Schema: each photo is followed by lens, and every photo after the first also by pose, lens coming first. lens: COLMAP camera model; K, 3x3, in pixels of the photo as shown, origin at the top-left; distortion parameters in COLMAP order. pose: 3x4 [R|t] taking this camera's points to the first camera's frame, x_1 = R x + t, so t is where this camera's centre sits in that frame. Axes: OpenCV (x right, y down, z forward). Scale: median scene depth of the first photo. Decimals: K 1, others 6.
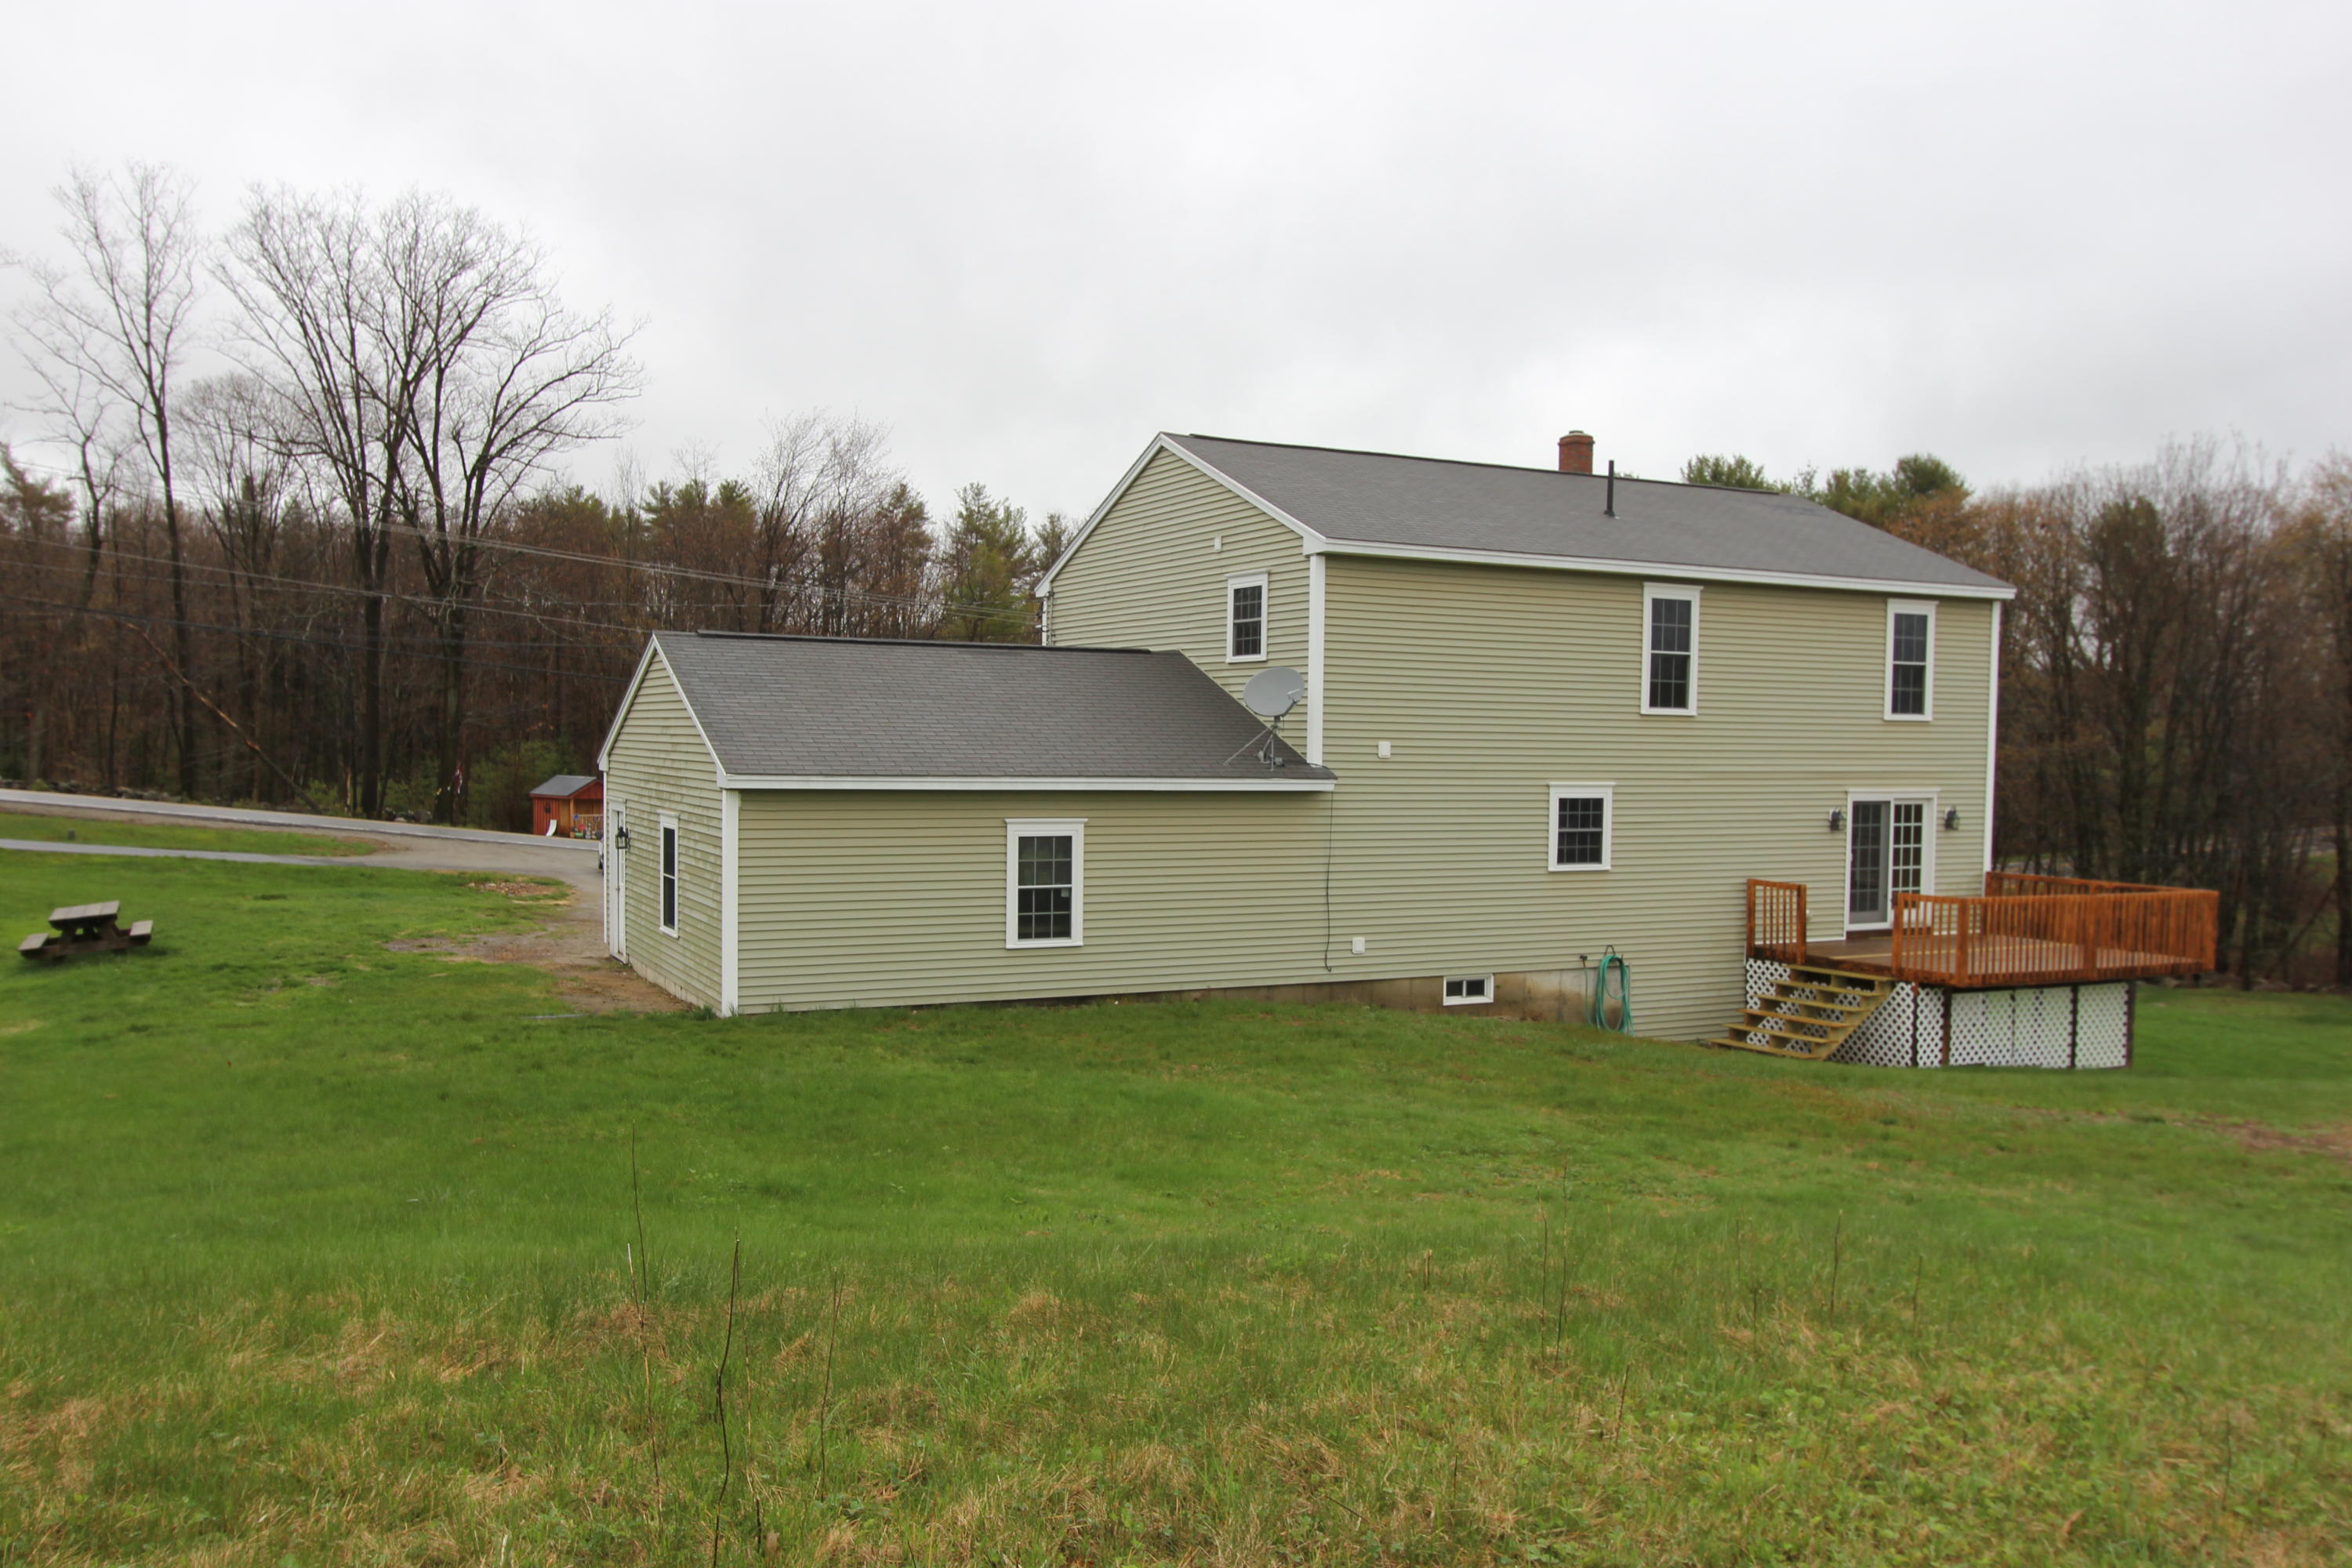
lens RADIAL K [[1862.9, 0, 1174.4], [0, 1862.9, 835.9], [0, 0, 1]] dist [0.013945, 0.005524]
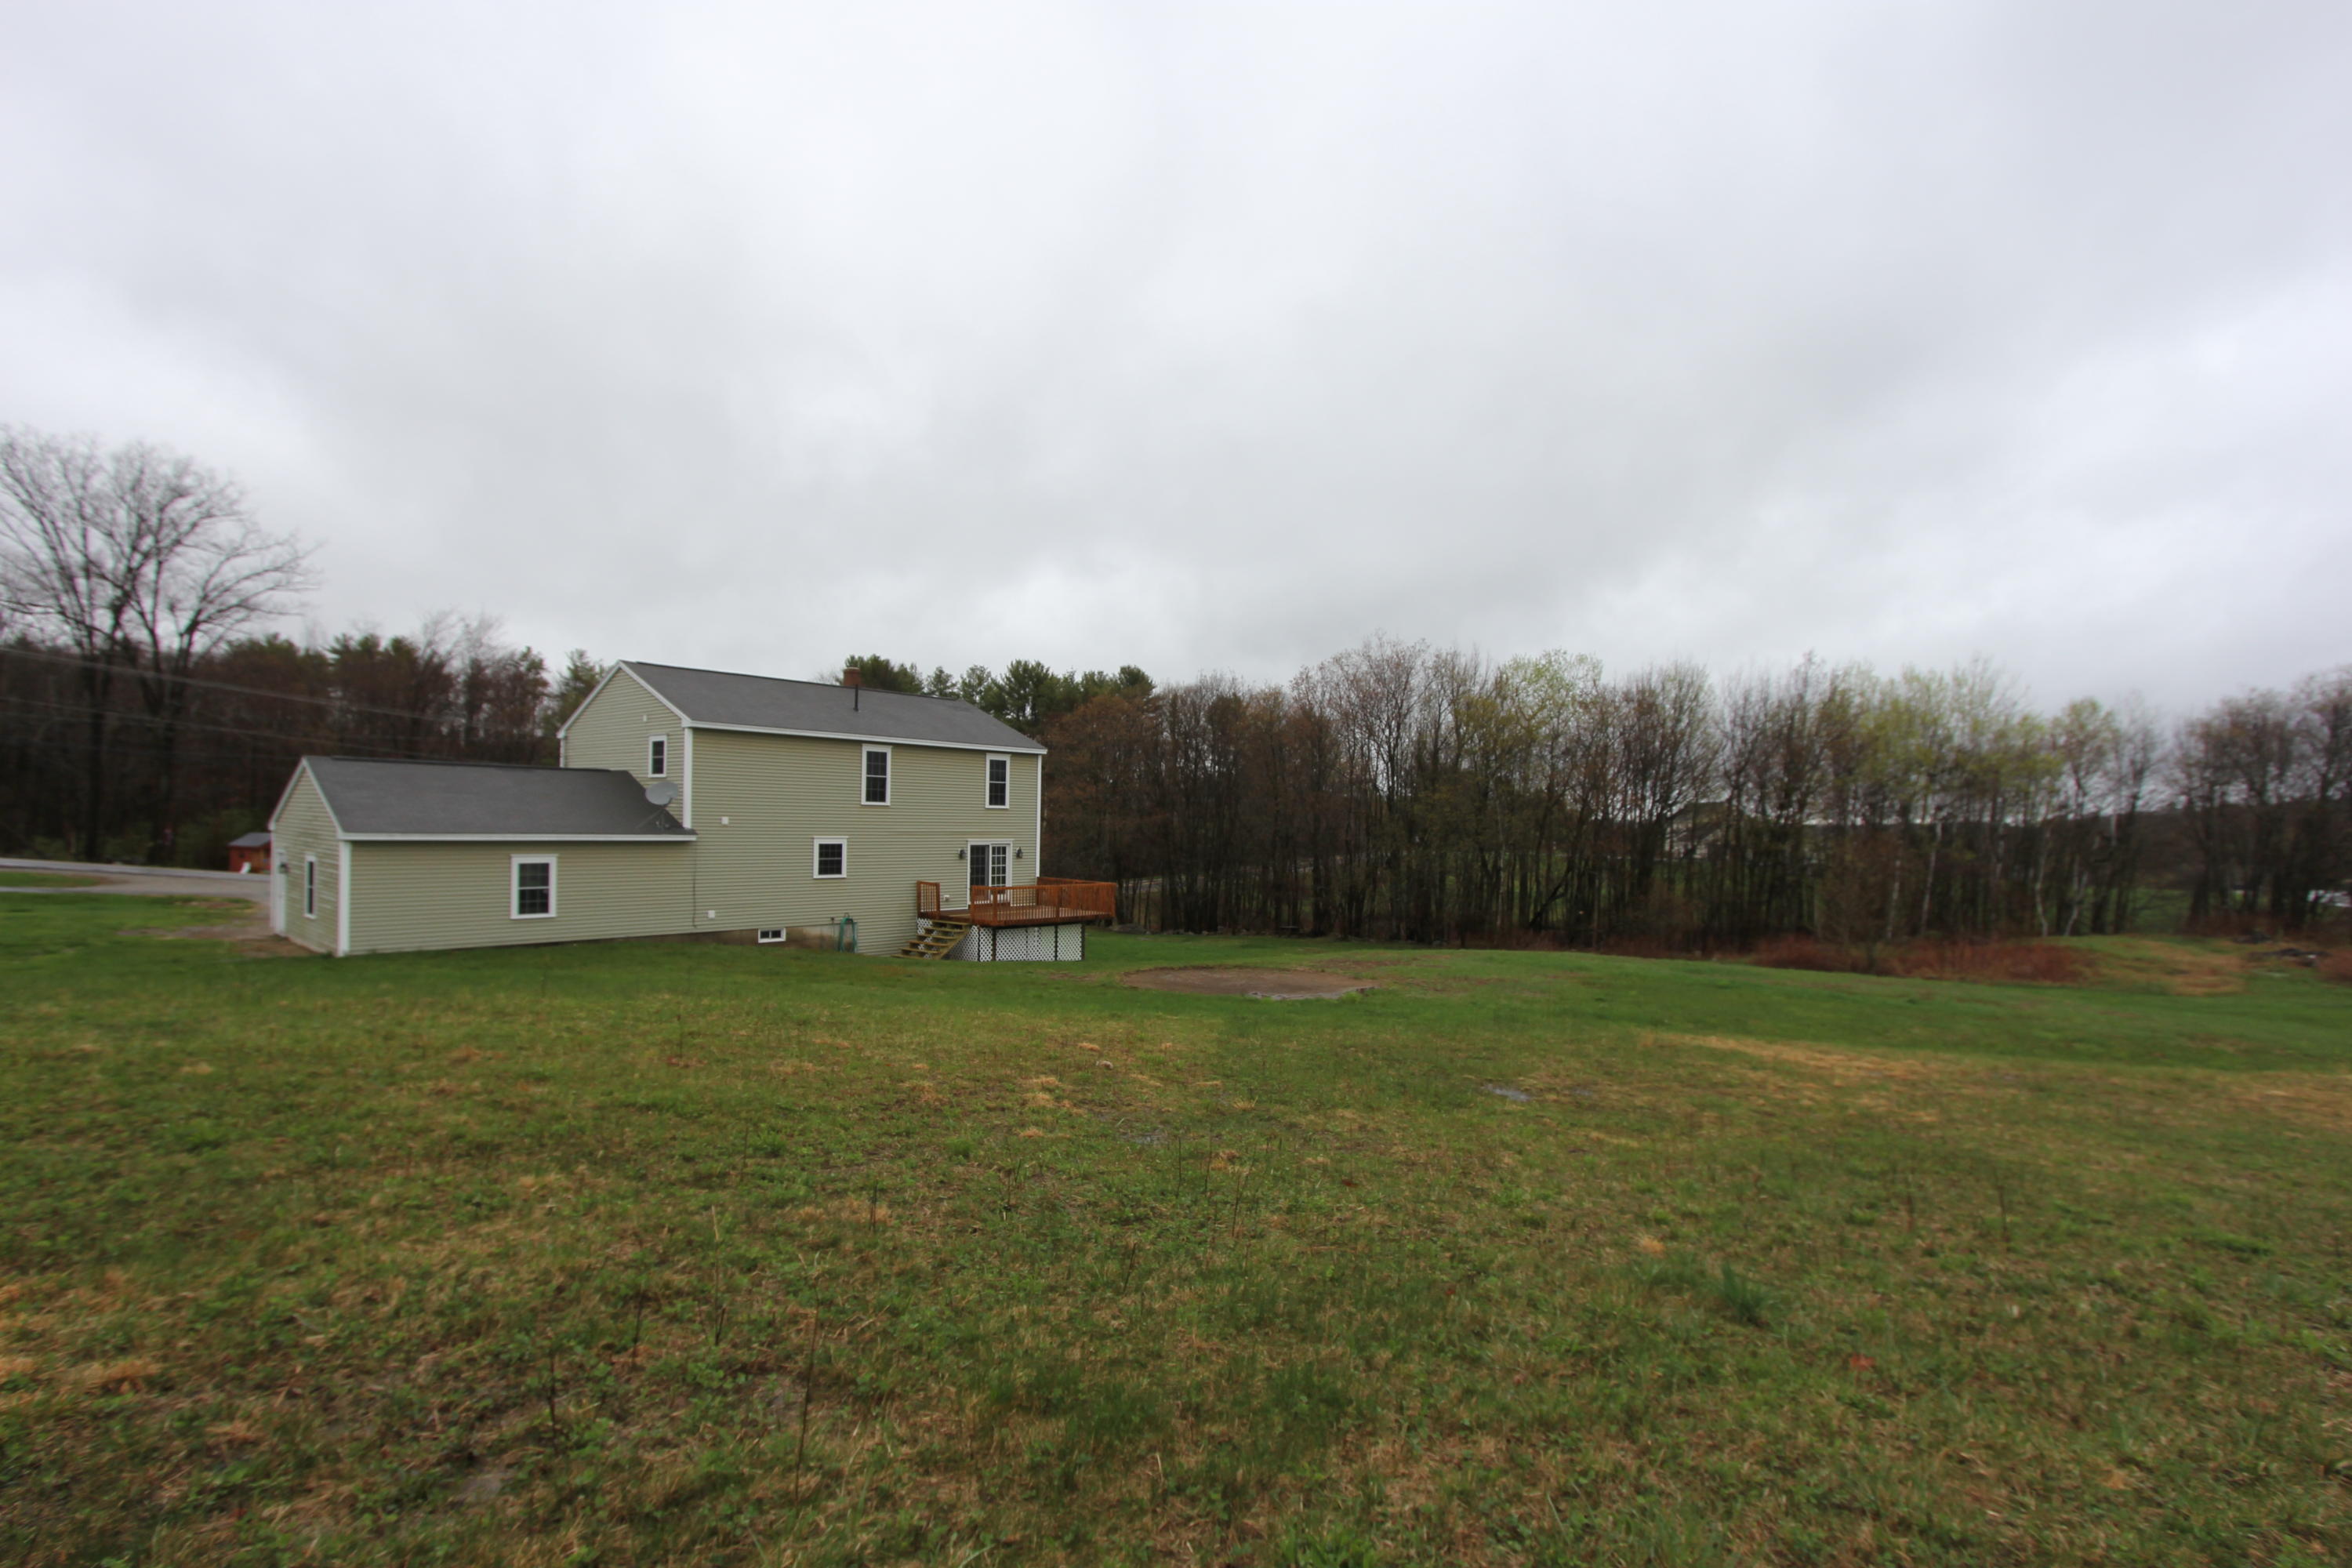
lens RADIAL K [[1104.0, 0, 1164.5], [0, 1104.0, 824.7], [0, 0, 1]] dist [-0.000455, -0.000012]
pose [[0.932512, 0.002676, 0.361130, 0.103482], [0.011573, 0.999238, -0.037289, 0.008197], [-0.360954, 0.038952, 0.931770, -0.279044]]
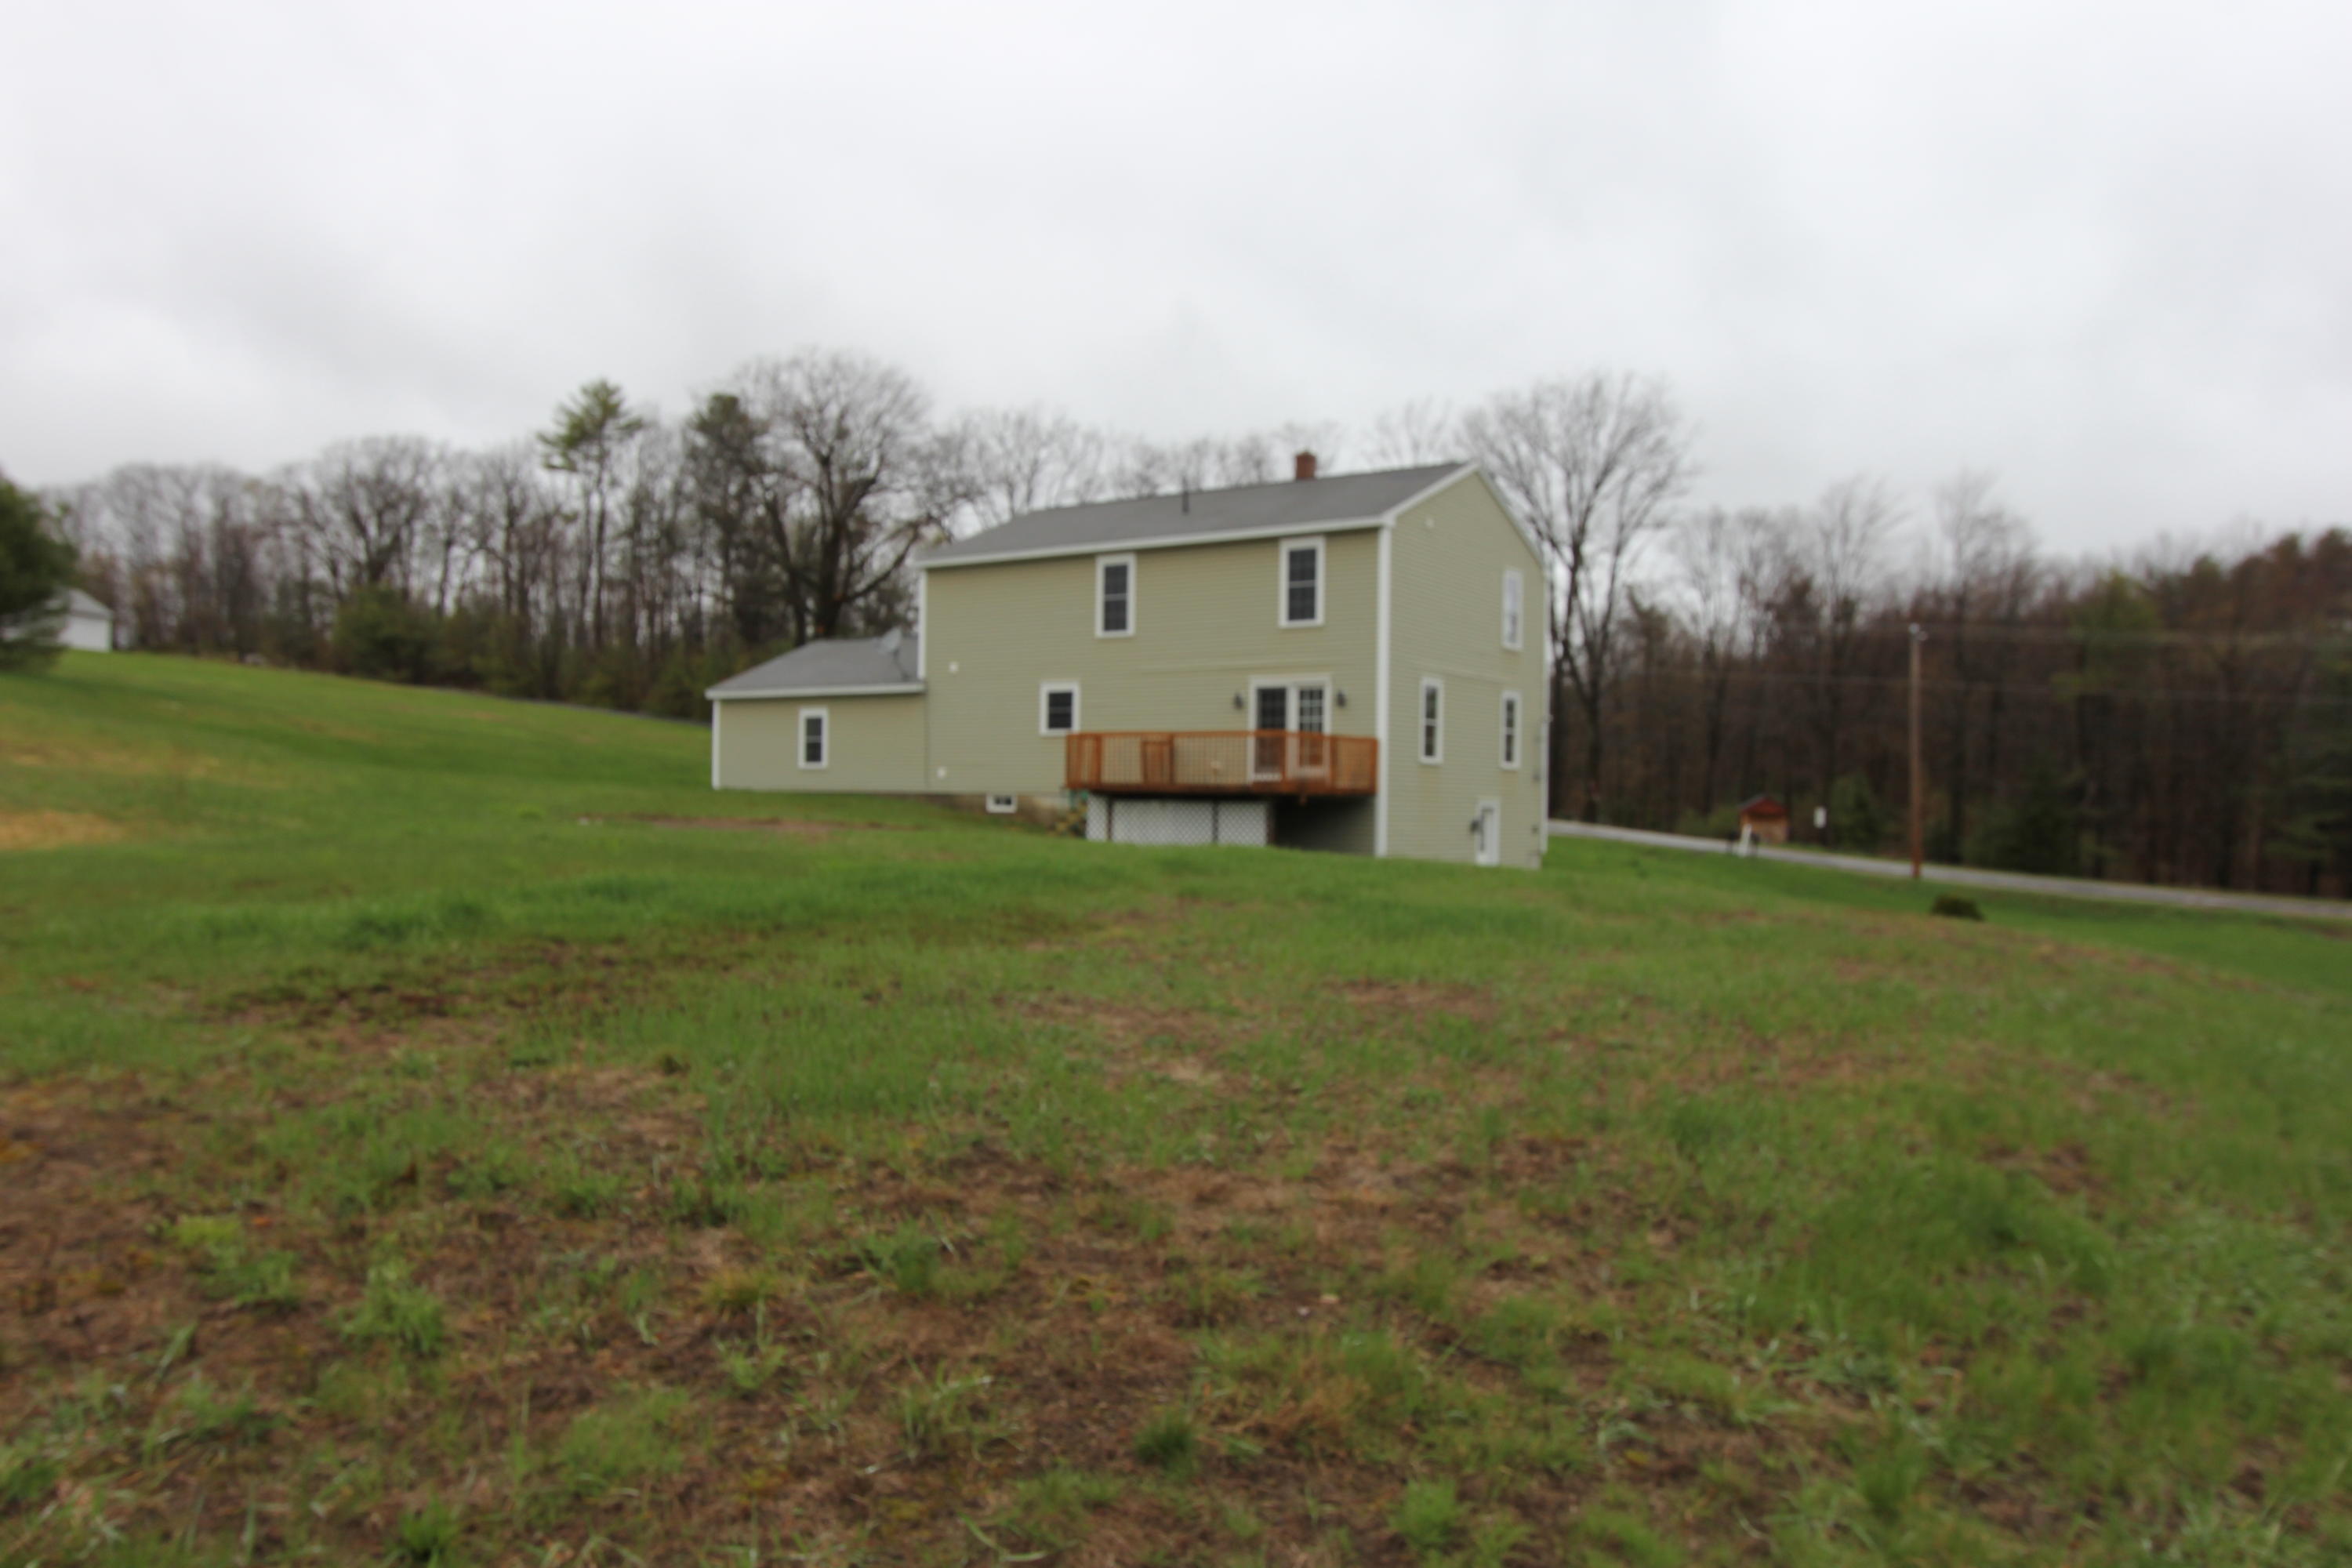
lens RADIAL K [[1718.9, 0, 1176.0], [0, 1718.9, 784.0], [0, 0, 1]] dist [0.000088, -0.000315]
pose [[0.469745, -0.020025, -0.882575, 1.422321], [-0.054714, 0.997160, -0.051746, 0.119930], [0.881105, 0.072597, 0.467315, 0.333795]]
